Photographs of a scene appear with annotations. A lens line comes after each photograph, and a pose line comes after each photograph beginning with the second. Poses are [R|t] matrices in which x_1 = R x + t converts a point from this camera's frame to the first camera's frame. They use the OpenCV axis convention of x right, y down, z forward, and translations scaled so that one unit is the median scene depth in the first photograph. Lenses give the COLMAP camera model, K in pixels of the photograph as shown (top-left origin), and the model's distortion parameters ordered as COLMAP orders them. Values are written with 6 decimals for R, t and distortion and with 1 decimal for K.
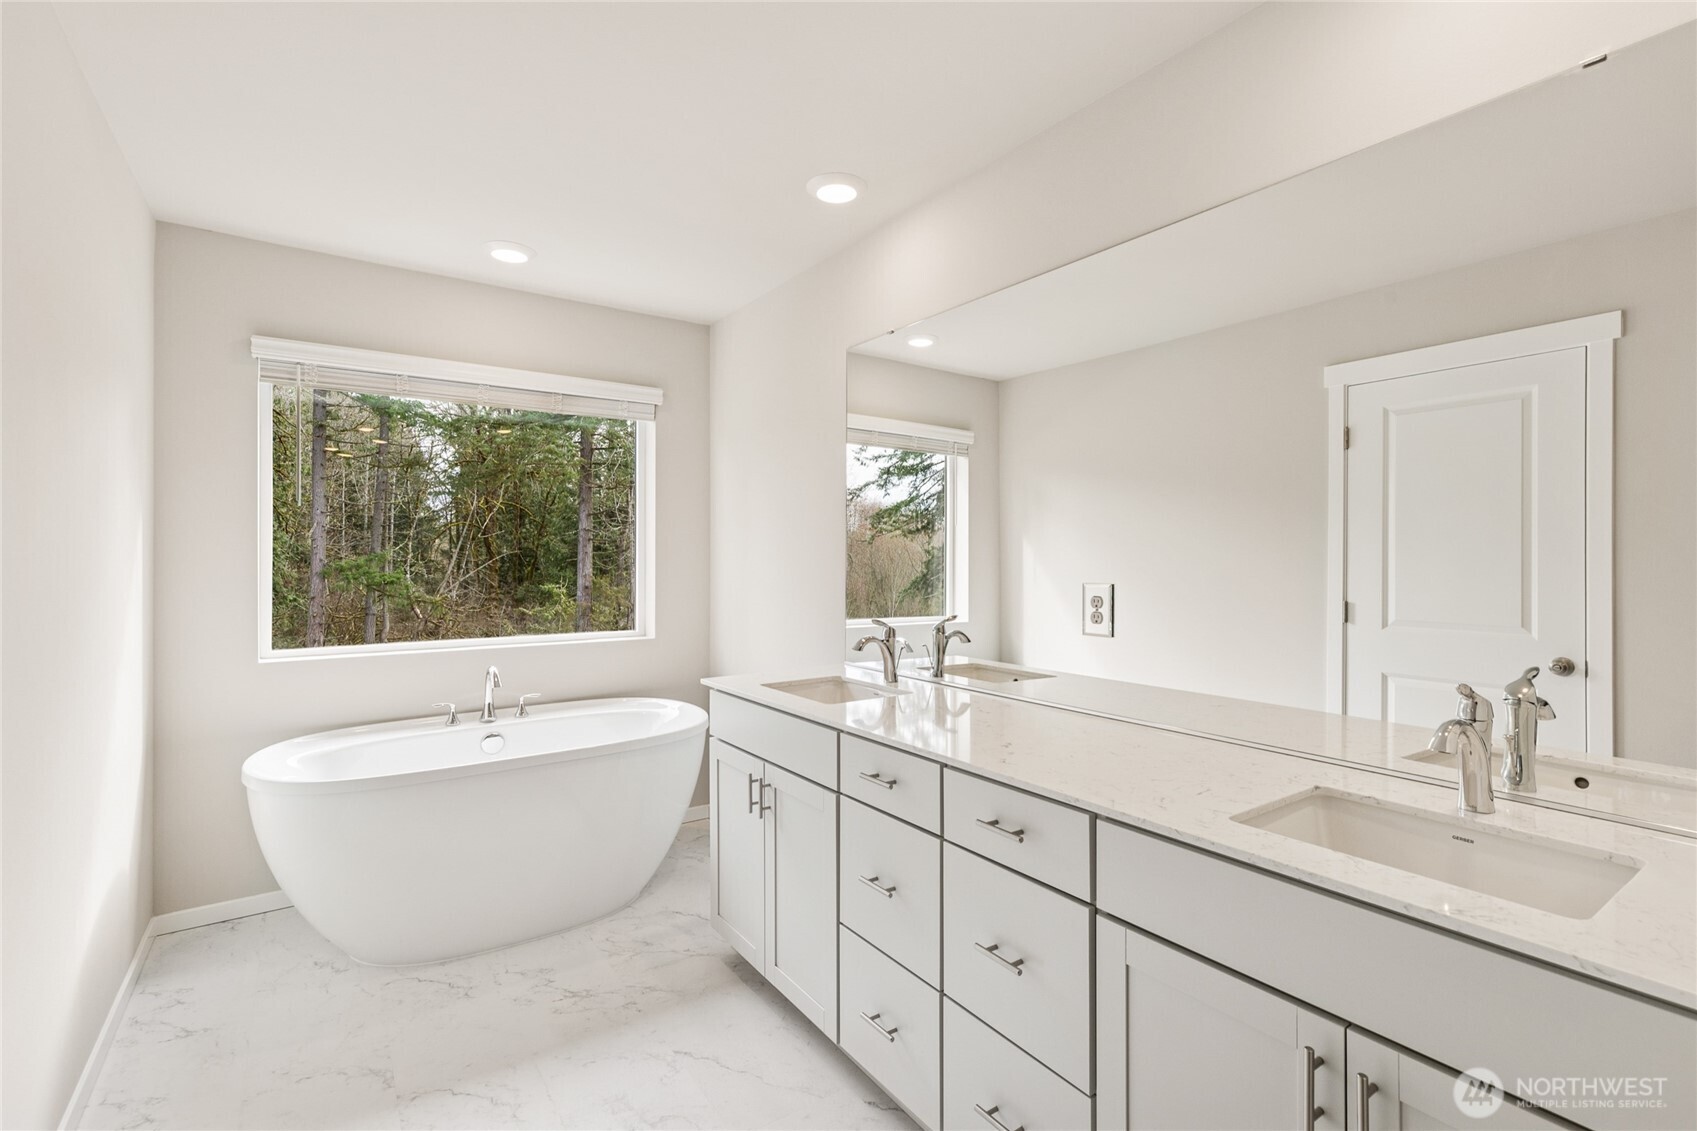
lens RADIAL K [[774.0, 0, 850.4], [0, 774.0, 562.6], [0, 0, 1]] dist [0.021167, -0.000360]
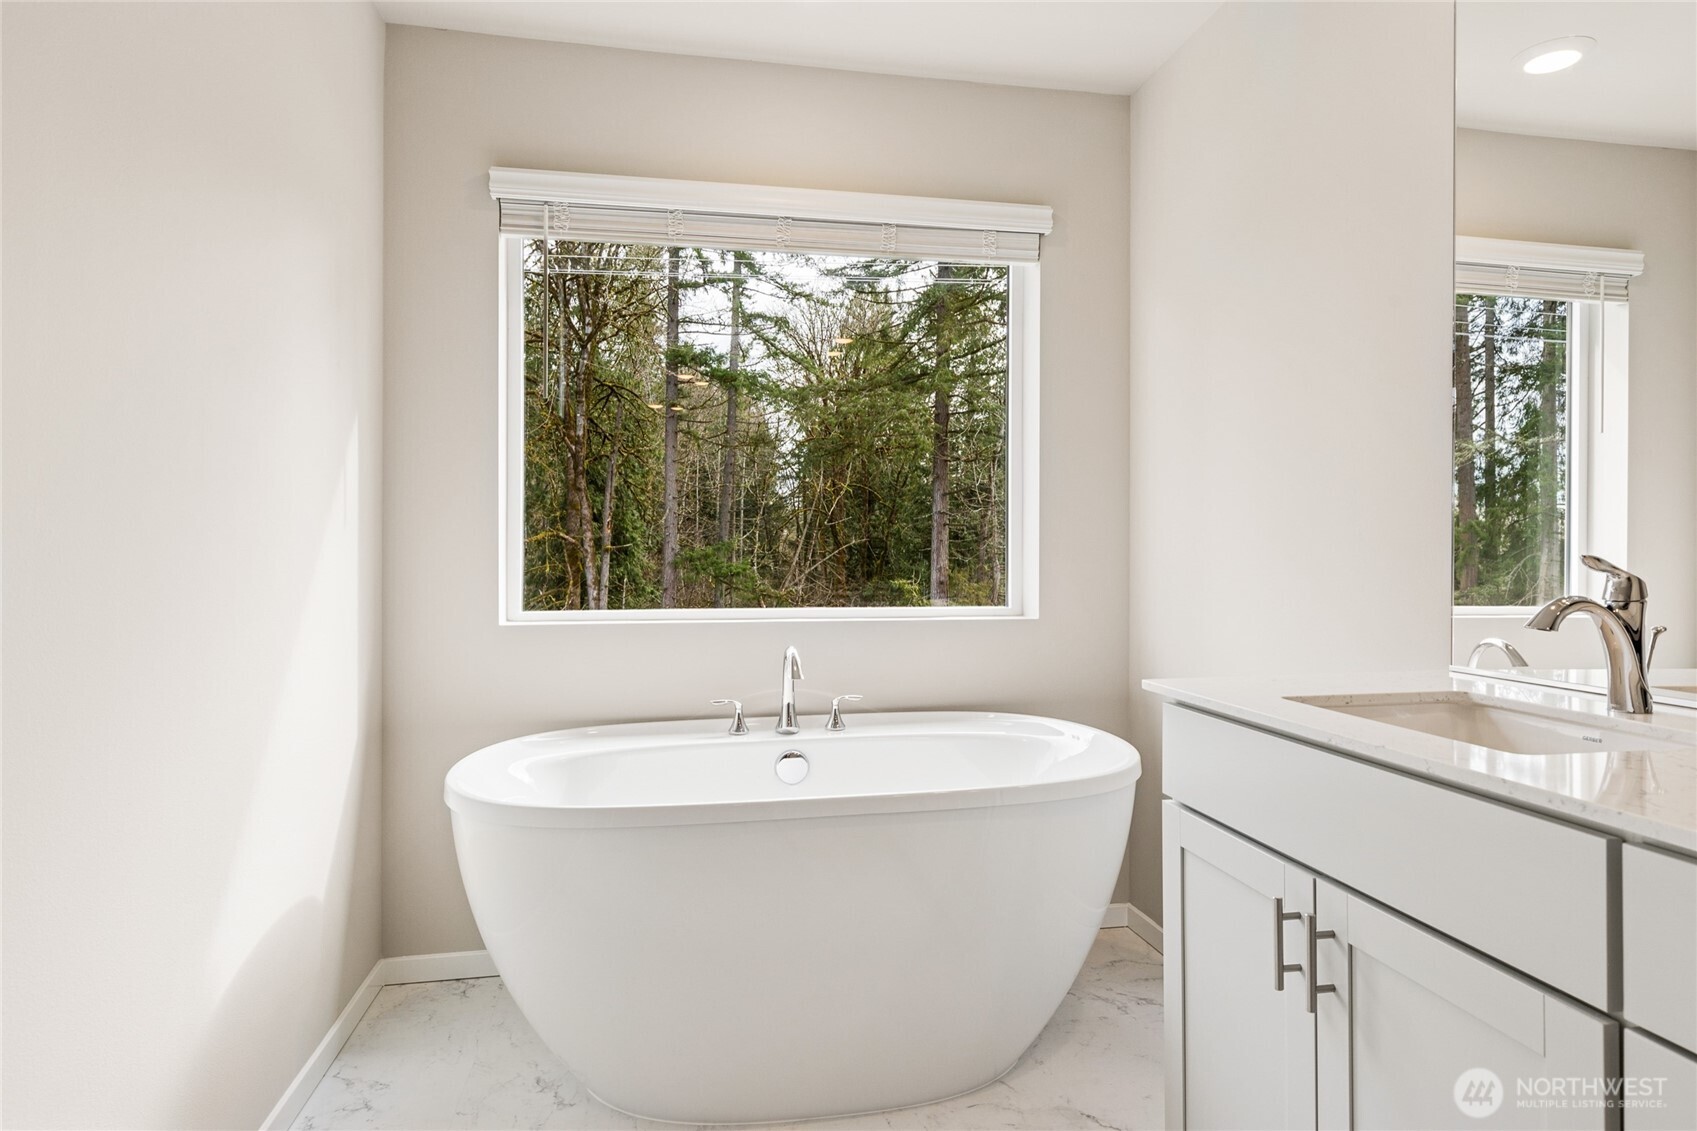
lens RADIAL K [[944.6, 0, 850.9], [0, 944.6, 561.5], [0, 0, 1]] dist [0.011544, 0.000256]
pose [[0.911015, 0.001129, -0.412371, -0.091656], [-0.001271, 0.999999, -0.000069, 0.060525], [0.412370, 0.000587, 0.911016, 0.300027]]
